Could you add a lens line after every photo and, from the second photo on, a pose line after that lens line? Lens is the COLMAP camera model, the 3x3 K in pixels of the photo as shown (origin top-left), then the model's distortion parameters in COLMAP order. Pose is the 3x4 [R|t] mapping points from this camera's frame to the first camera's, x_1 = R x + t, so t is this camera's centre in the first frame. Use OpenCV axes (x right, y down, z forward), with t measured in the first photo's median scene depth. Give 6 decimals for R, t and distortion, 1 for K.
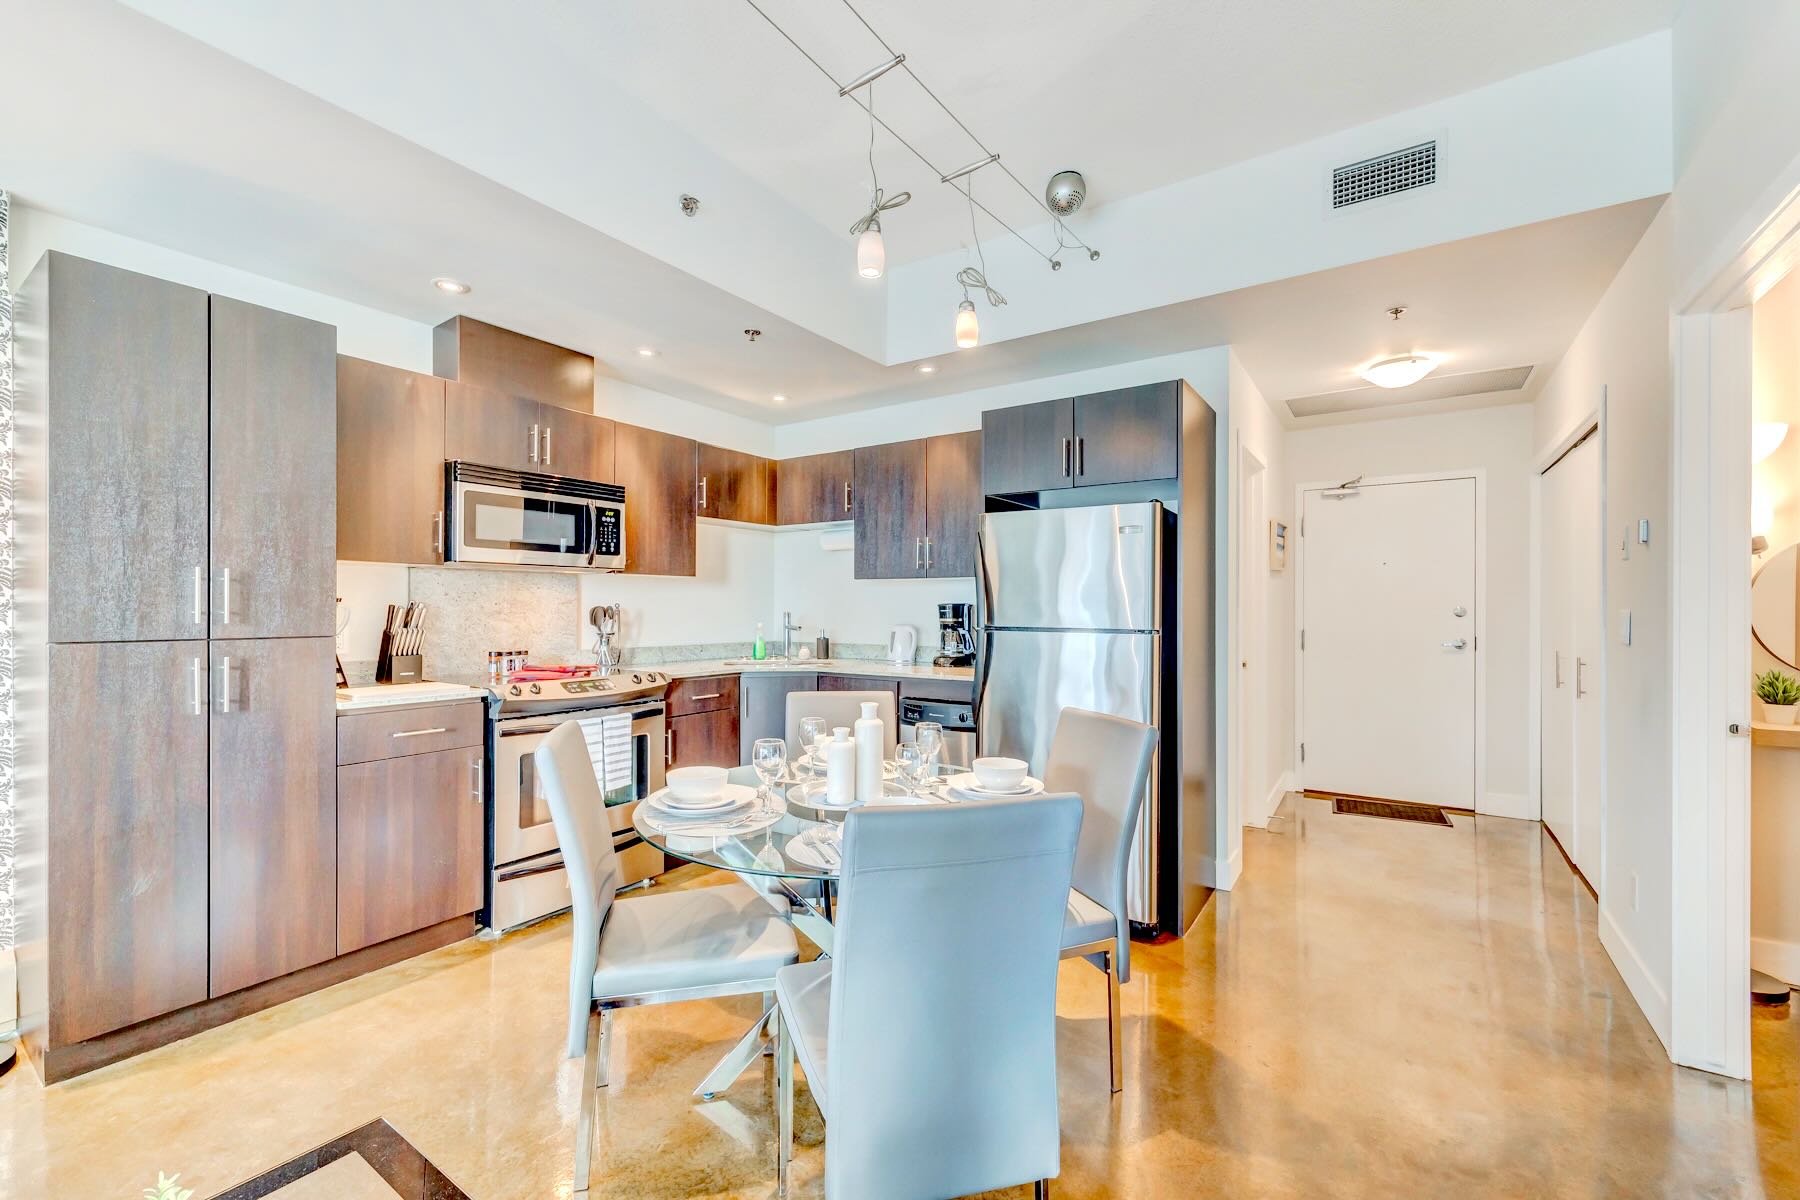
lens RADIAL K [[722.5, 0, 893.4], [0, 722.5, 608.4], [0, 0, 1]] dist [0.000079, 0.000045]
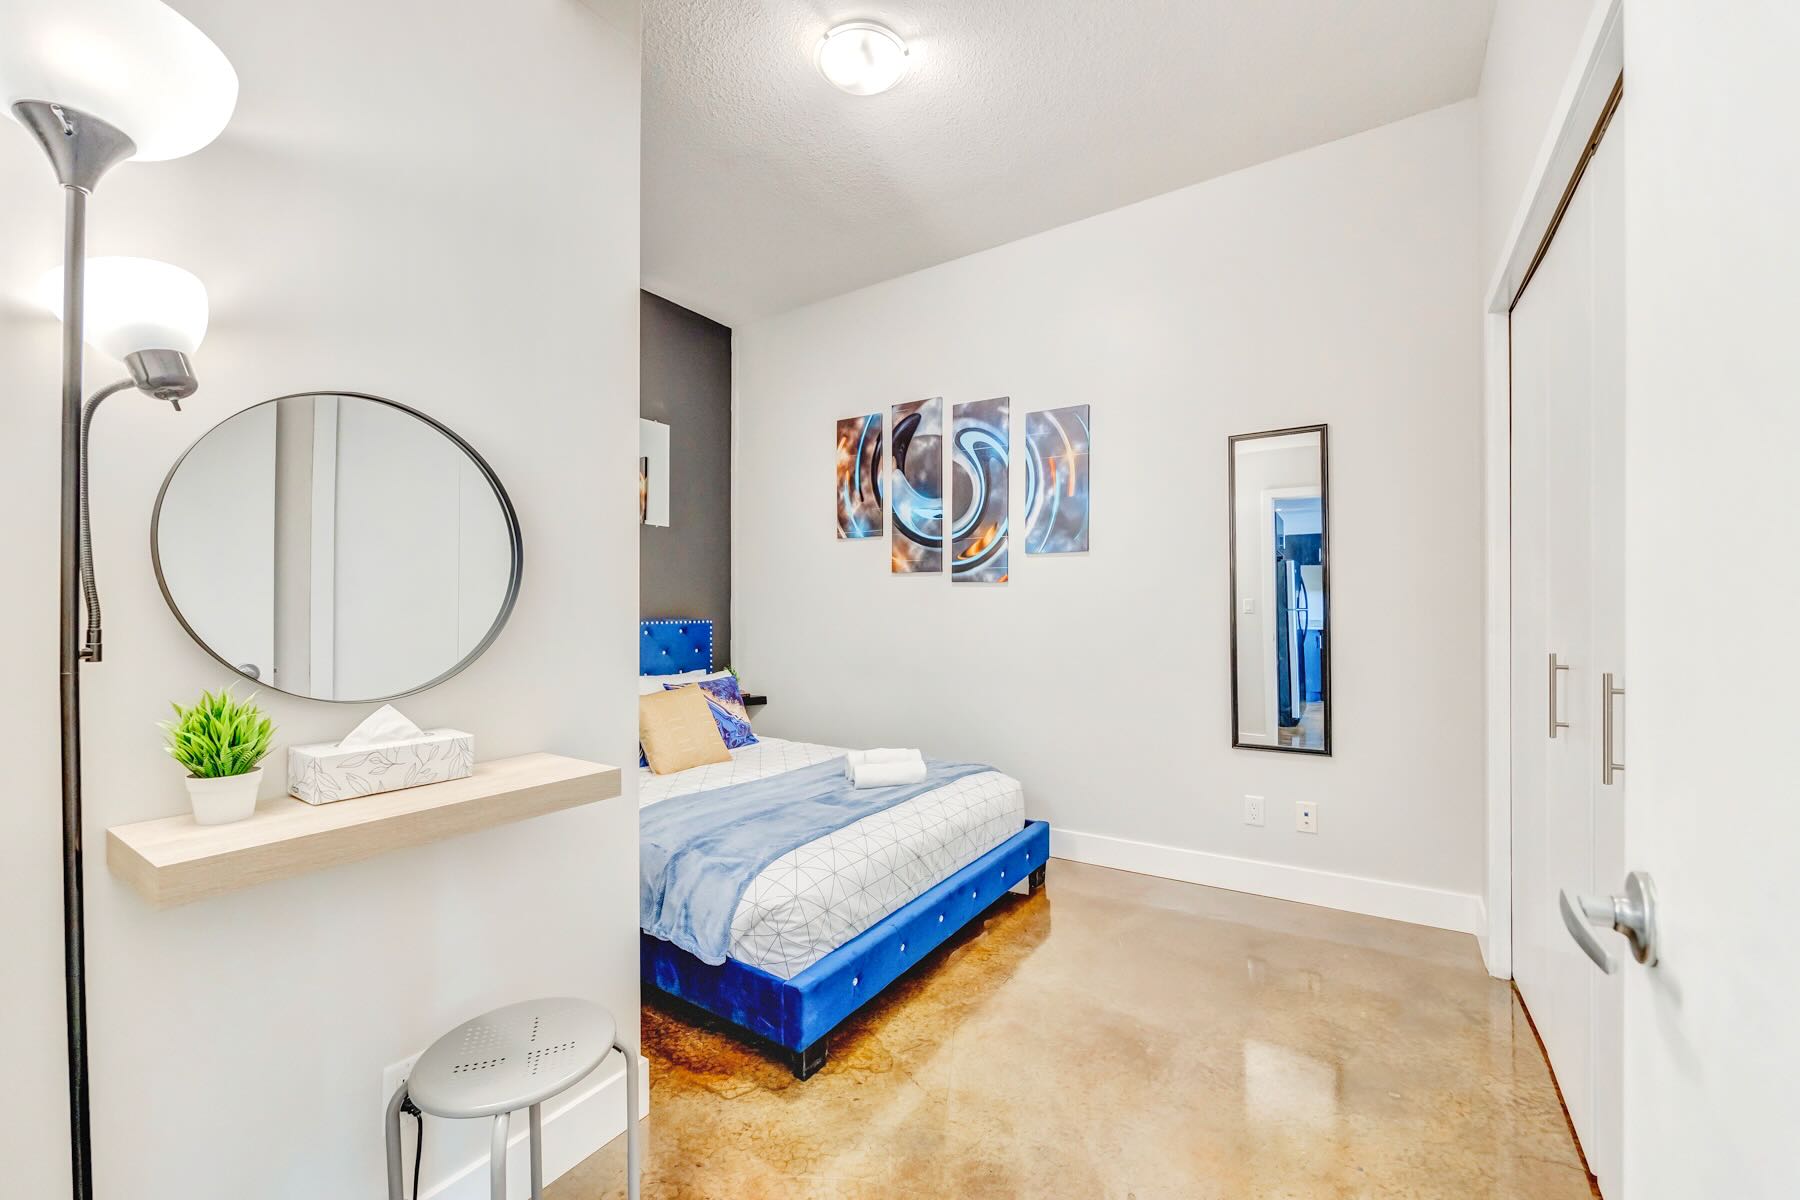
lens RADIAL K [[722.5, 0, 893.4], [0, 722.5, 608.4], [0, 0, 1]] dist [0.000079, 0.000045]
pose [[-0.012851, -0.000595, 0.999917, 0.813433], [0.004965, 0.999987, 0.000659, 0.040396], [-0.999905, 0.004973, -0.012848, 0.627111]]
